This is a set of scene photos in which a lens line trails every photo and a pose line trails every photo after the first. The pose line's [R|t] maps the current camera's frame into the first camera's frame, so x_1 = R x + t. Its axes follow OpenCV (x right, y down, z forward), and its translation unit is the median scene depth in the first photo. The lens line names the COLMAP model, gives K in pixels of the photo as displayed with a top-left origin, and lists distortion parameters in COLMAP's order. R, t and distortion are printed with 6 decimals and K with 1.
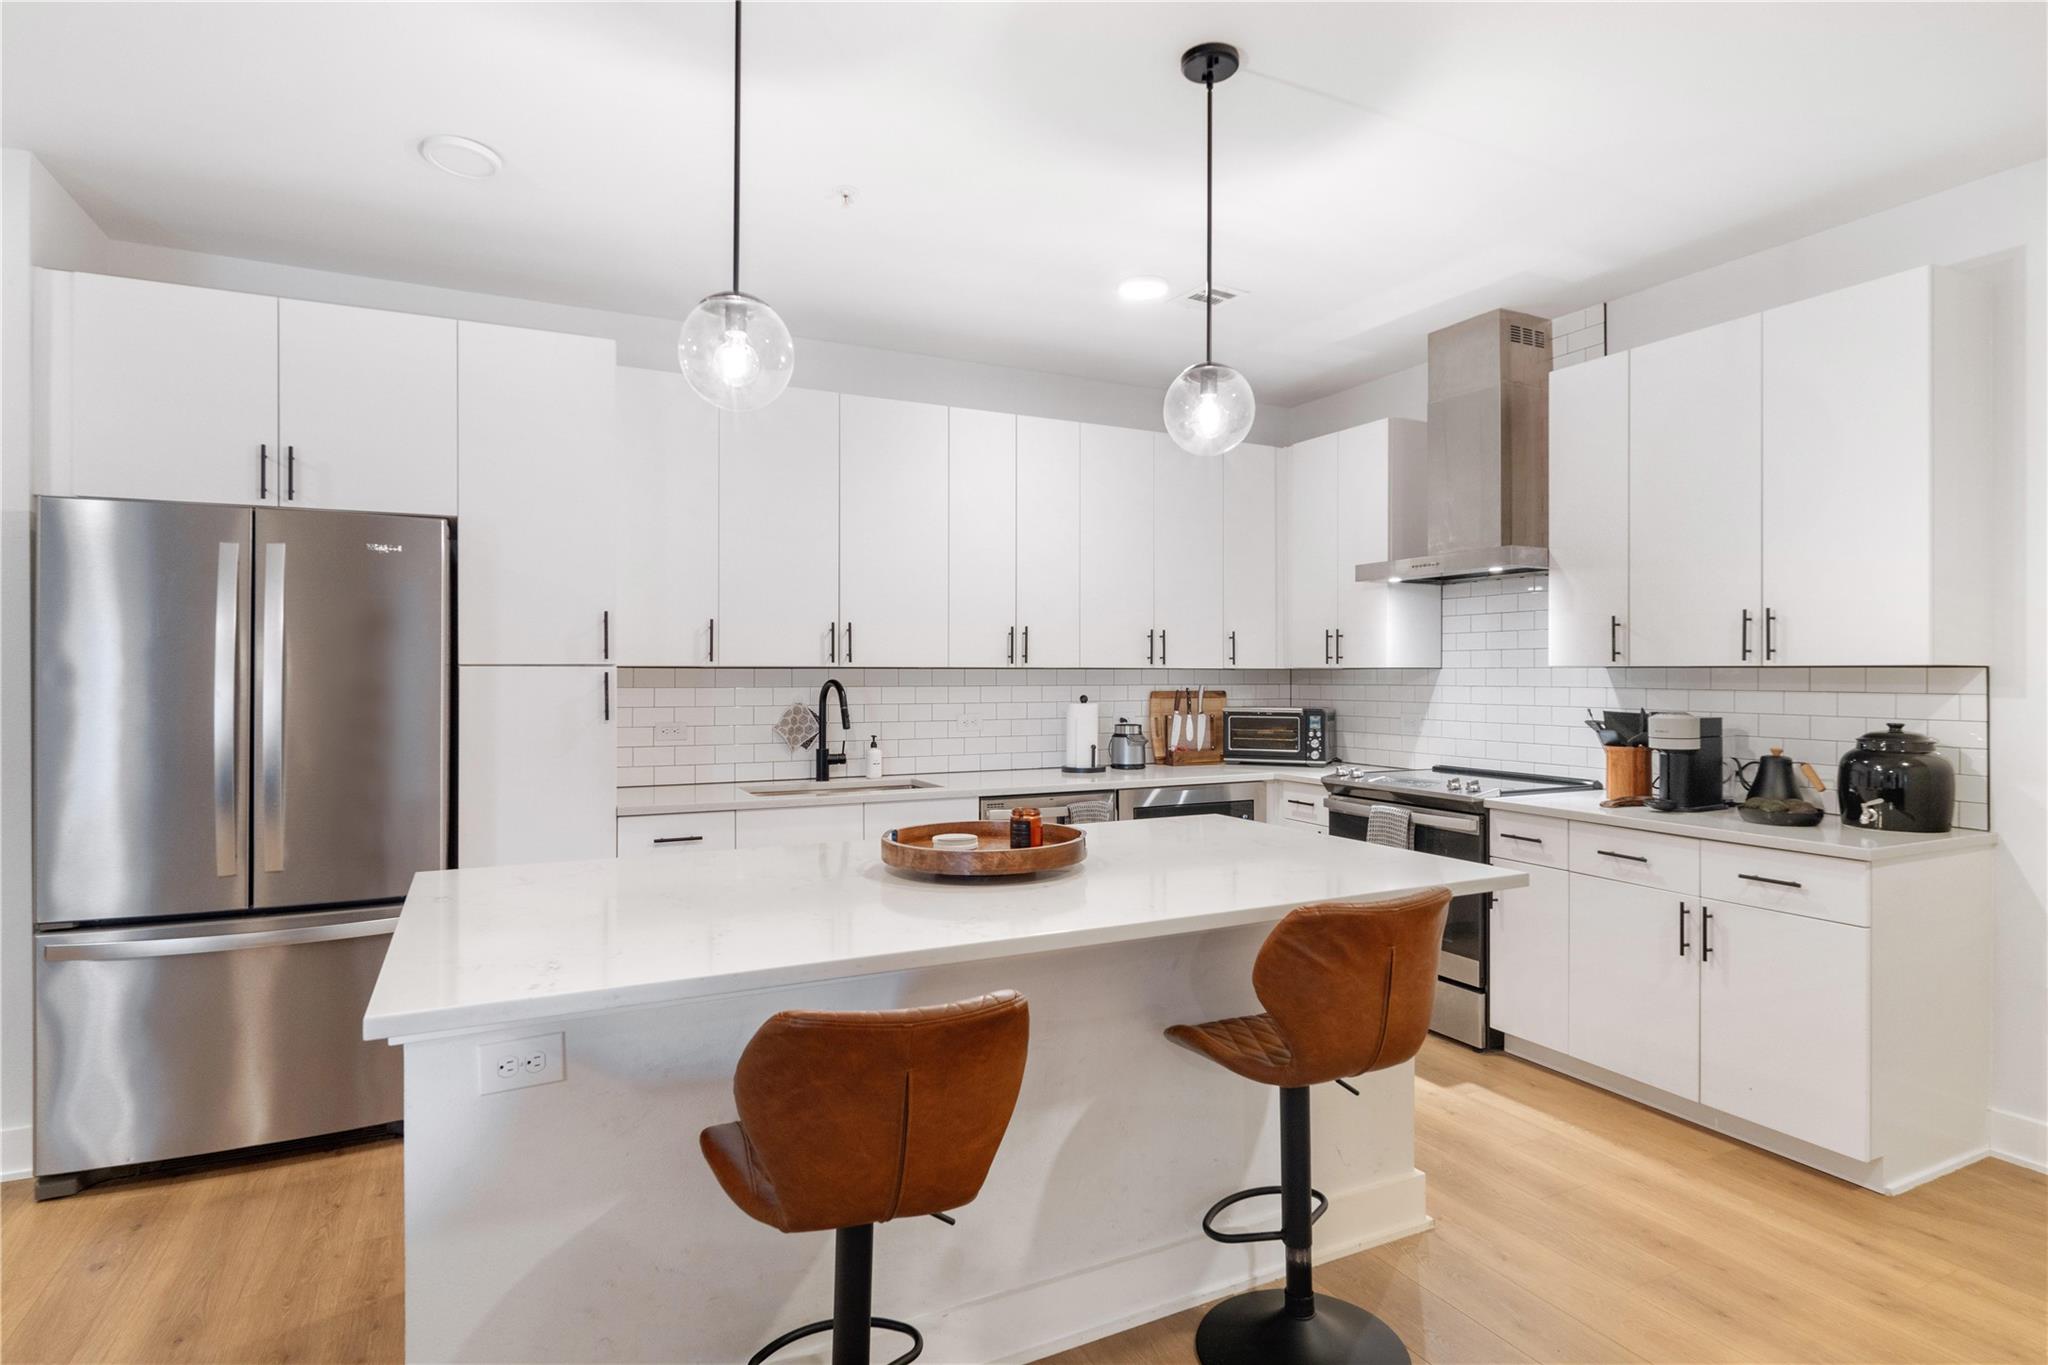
lens RADIAL K [[1068.4, 0, 1024.0], [0, 1068.4, 682.5], [0, 0, 1]] dist [0.002653, 0.000832]
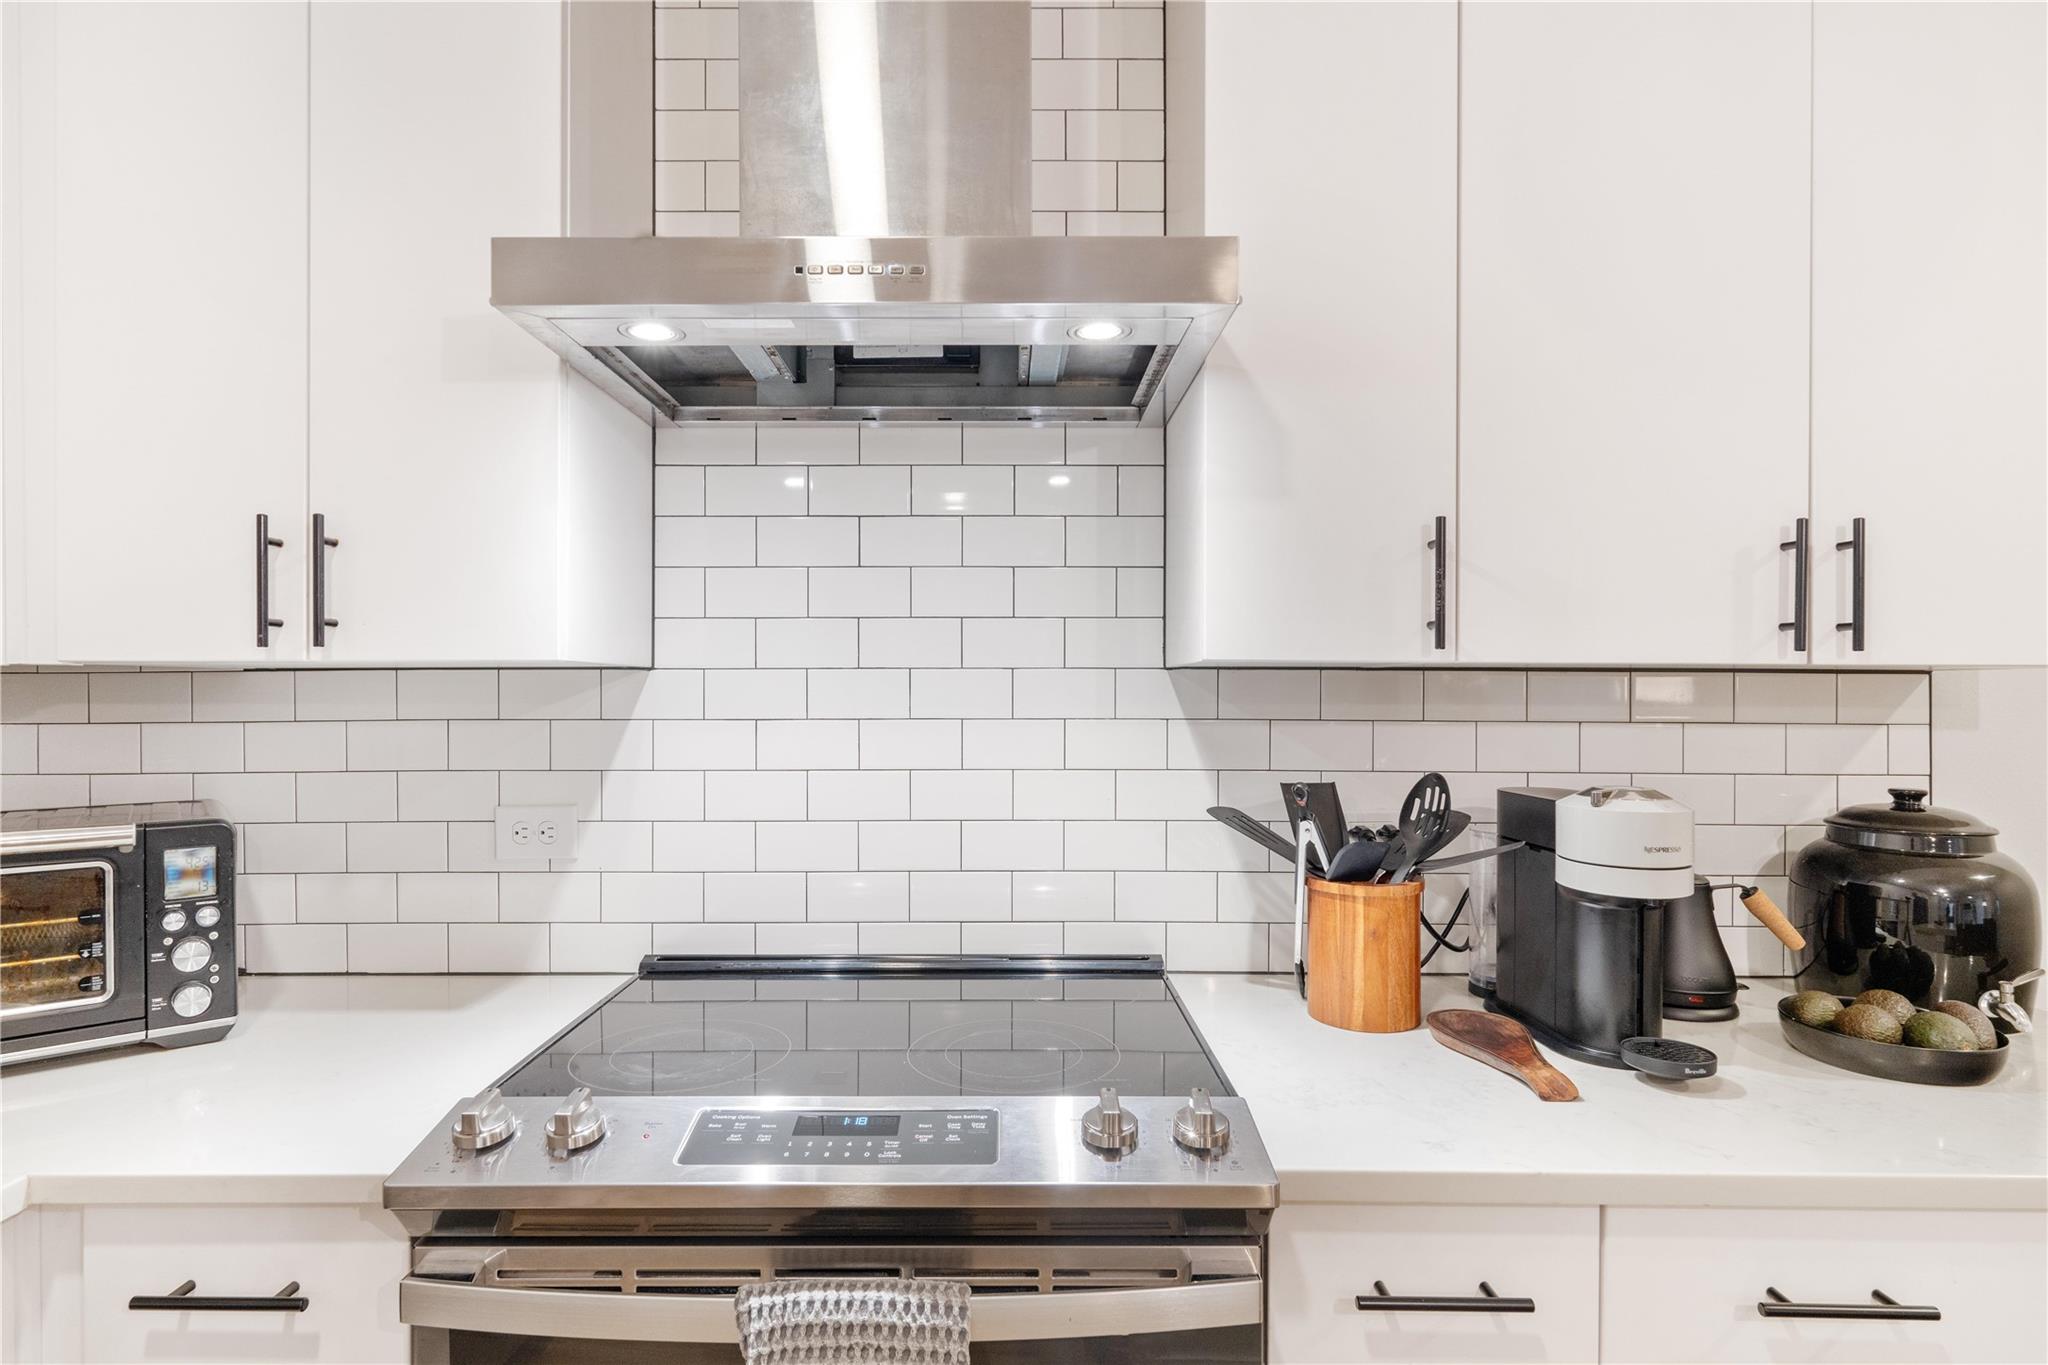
lens RADIAL K [[1038.5, 0, 1024.0], [0, 1038.5, 682.5], [0, 0, 1]] dist [-0.013403, -0.000097]
pose [[0.431792, -0.001573, 0.901972, 0.134890], [0.006935, 0.999975, -0.001576, -0.007039], [-0.901946, 0.006936, 0.431792, 0.708717]]
